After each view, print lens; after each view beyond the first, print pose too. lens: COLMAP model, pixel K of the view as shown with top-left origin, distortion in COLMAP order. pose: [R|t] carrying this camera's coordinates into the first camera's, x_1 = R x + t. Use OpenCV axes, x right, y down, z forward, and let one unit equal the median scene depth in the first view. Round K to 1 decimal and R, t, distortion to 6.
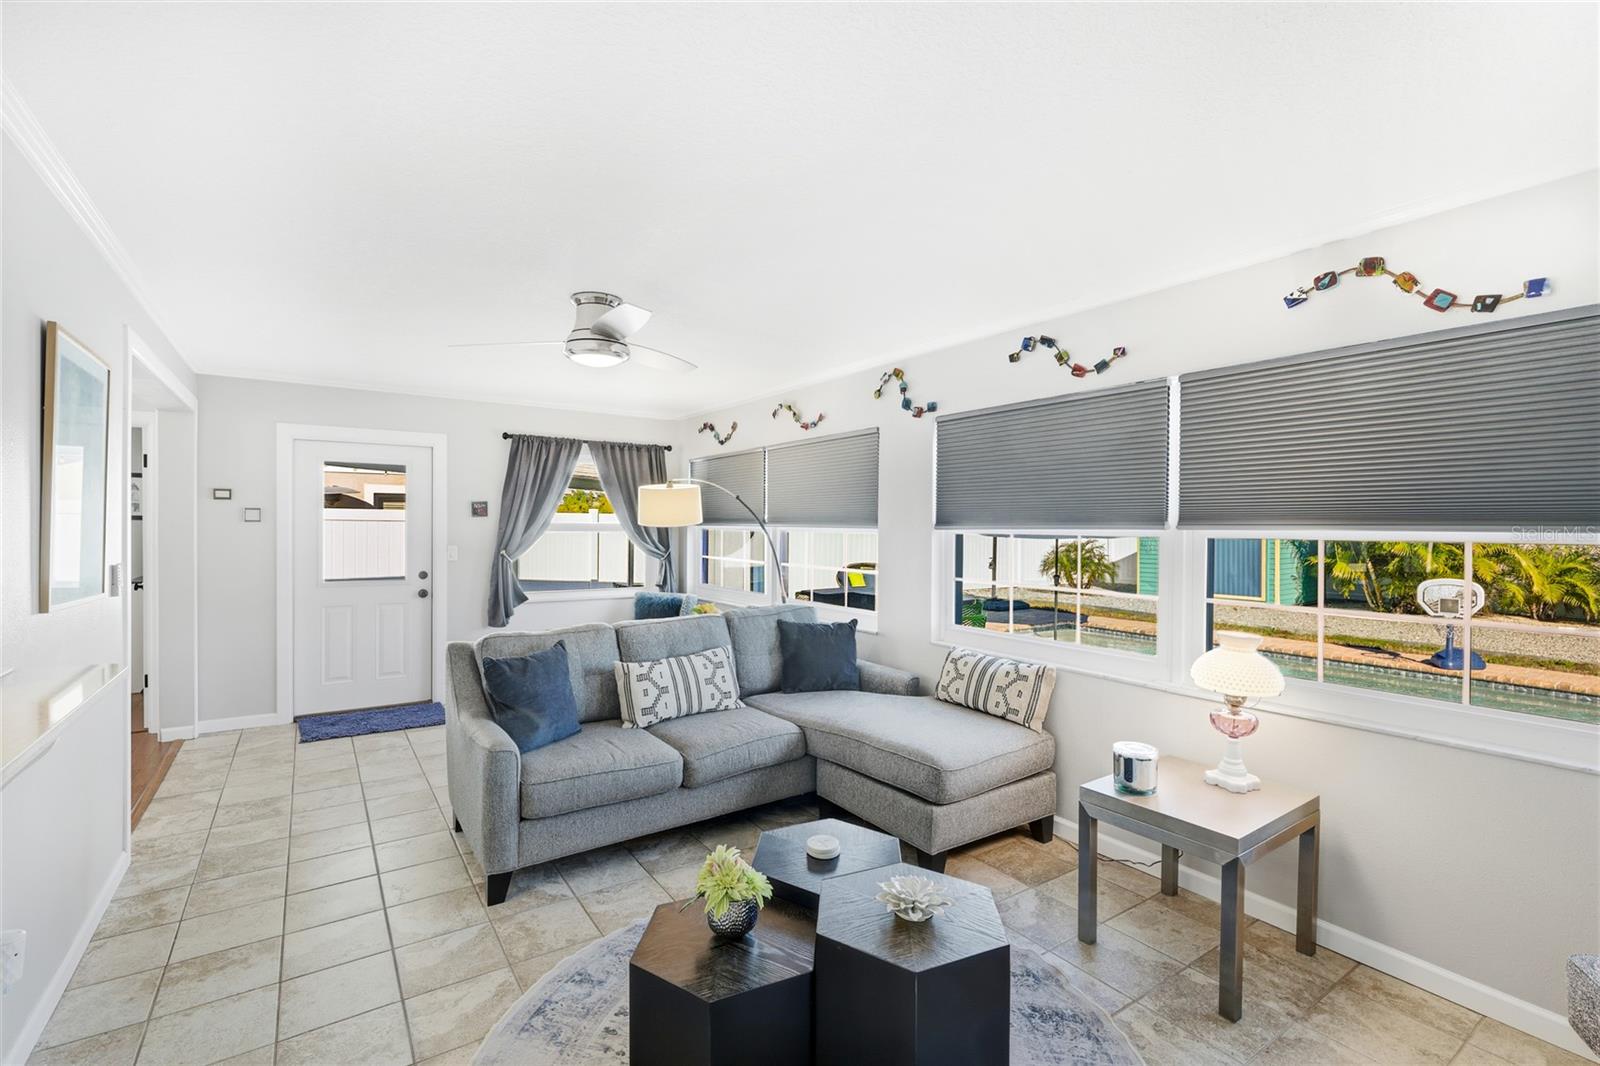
lens RADIAL K [[722.4, 0, 808.3], [0, 722.4, 529.0], [0, 0, 1]] dist [0.002768, -0.000759]
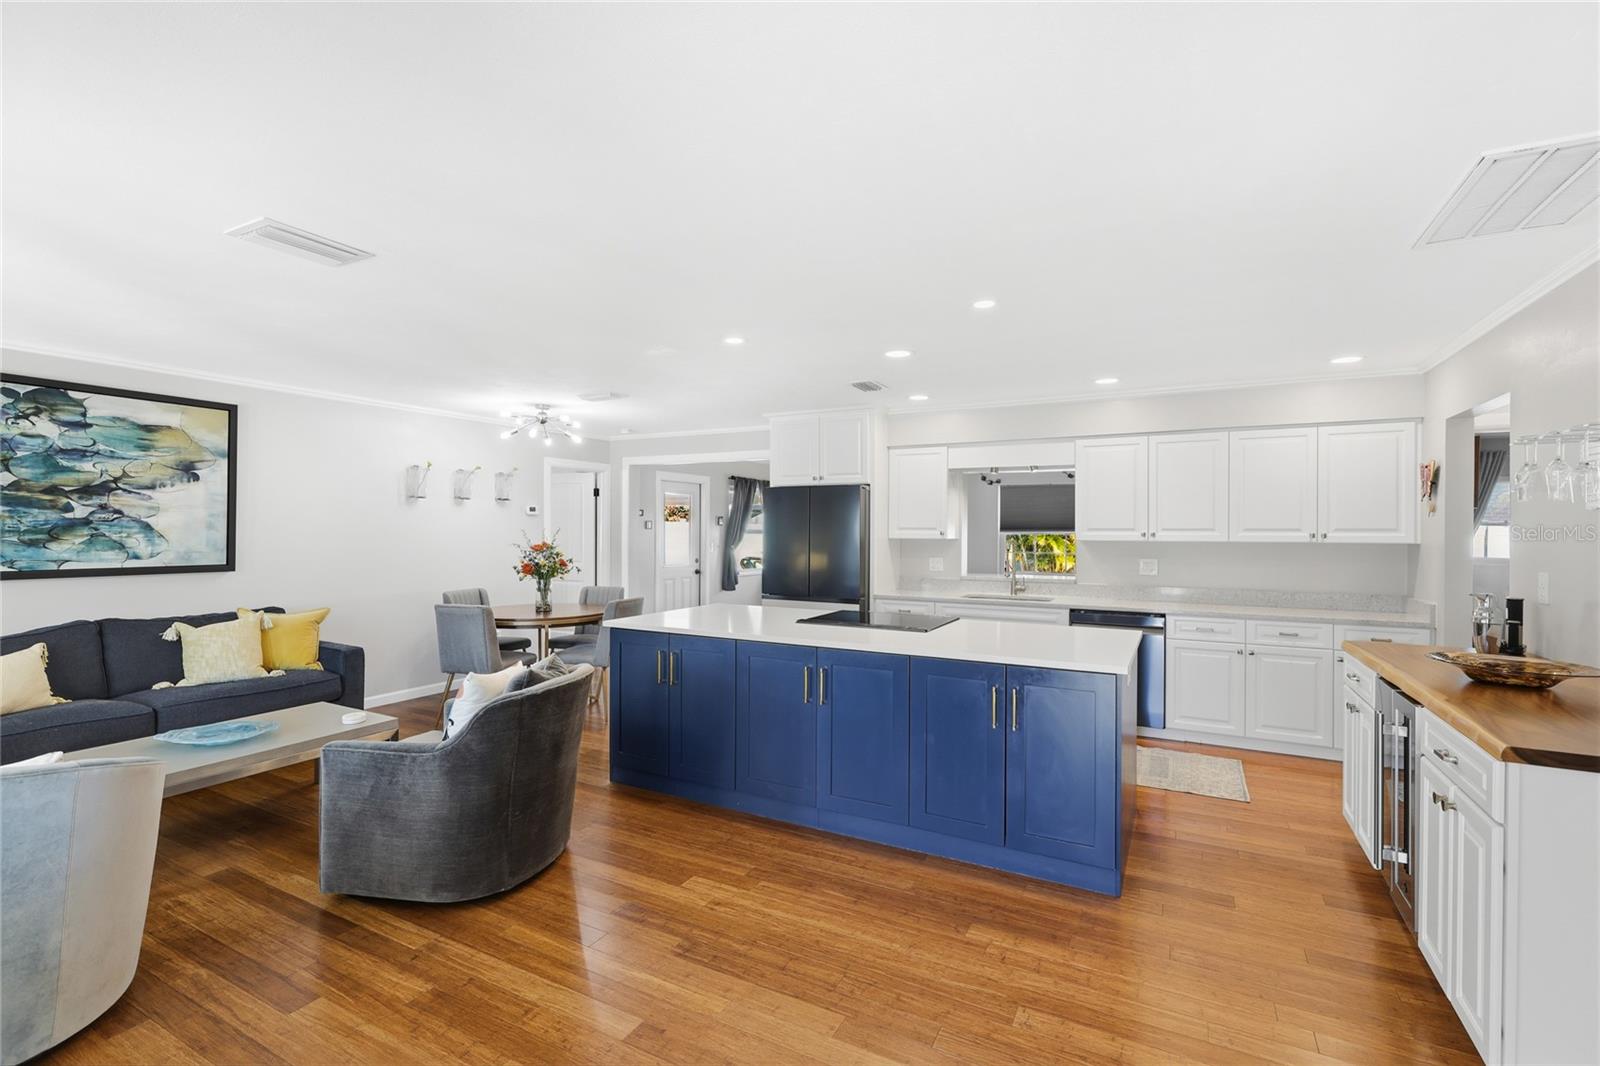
lens RADIAL K [[722.4, 0, 799.6], [0, 722.4, 530.4], [0, 0, 1]] dist [0.002768, -0.000759]
pose [[0.892445, -0.002417, 0.451150, -1.500092], [0.003557, 0.999992, -0.001679, -0.003210], [-0.451142, 0.003103, 0.892447, -0.843241]]
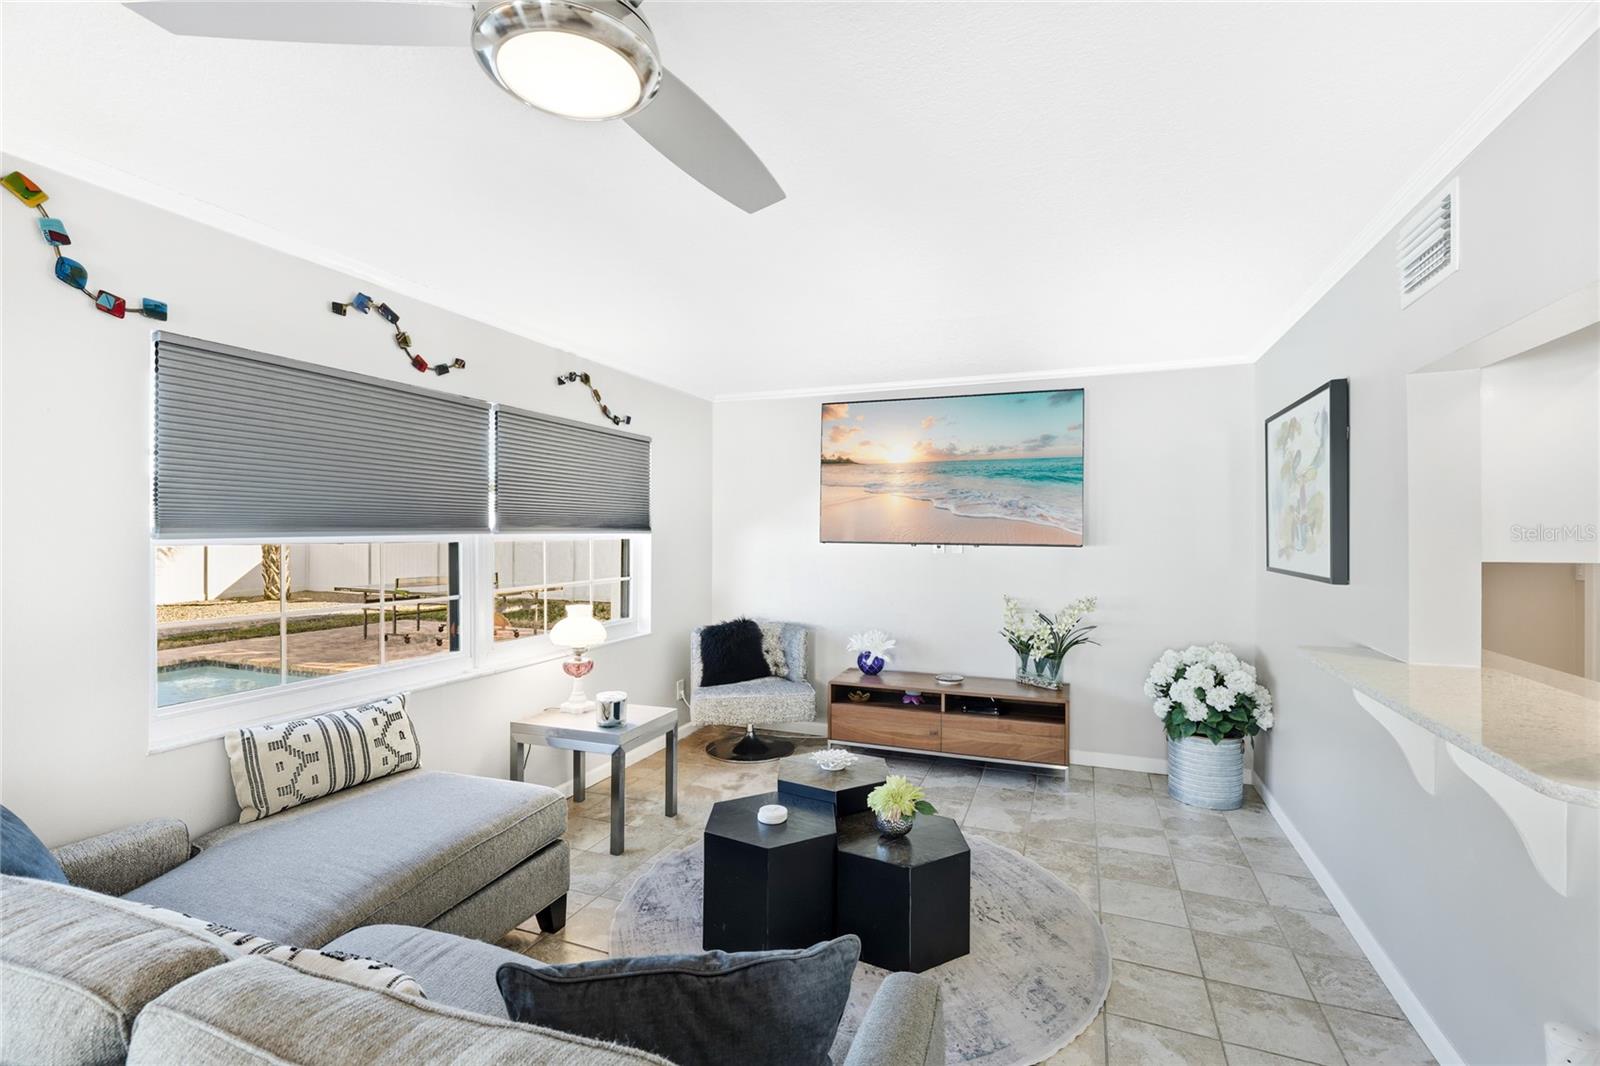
lens RADIAL K [[722.4, 0, 784.3], [0, 722.4, 531.9], [0, 0, 1]] dist [0.002768, -0.000759]
pose [[-0.549553, -0.005646, 0.835439, -0.530105], [0.002646, 0.999960, 0.008498, -0.008113], [-0.835454, 0.006881, -0.549517, 0.903276]]
